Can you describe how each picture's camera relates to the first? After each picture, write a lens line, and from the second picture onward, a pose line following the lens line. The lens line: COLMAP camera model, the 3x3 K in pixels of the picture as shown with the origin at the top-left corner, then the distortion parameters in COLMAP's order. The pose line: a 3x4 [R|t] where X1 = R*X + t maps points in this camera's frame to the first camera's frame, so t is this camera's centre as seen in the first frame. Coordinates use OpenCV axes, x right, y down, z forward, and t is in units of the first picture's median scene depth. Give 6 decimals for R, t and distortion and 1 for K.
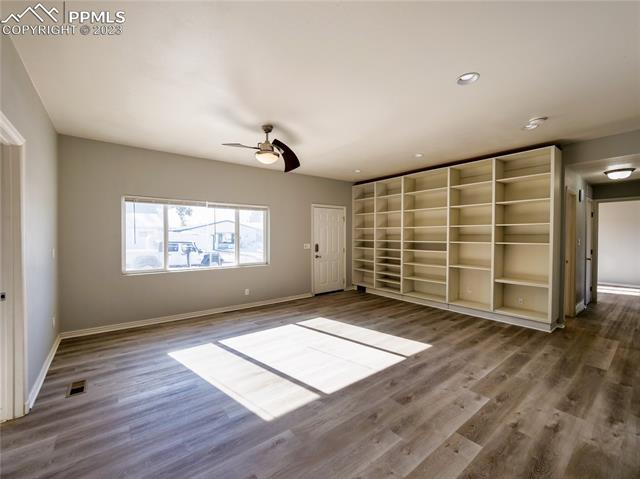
lens RADIAL K [[267.7, 0, 317.4], [0, 267.7, 238.8], [0, 0, 1]] dist [-0.002001, -0.000281]
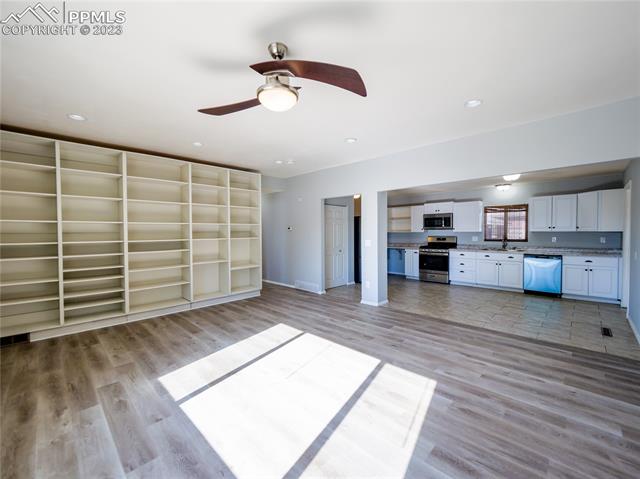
lens RADIAL K [[267.7, 0, 313.4], [0, 267.7, 237.7], [0, 0, 1]] dist [-0.002001, -0.000281]
pose [[-0.113801, -0.021061, 0.993280, -0.699864], [0.019746, 0.999530, 0.023455, -0.010160], [-0.993307, 0.022283, -0.113331, 0.886285]]
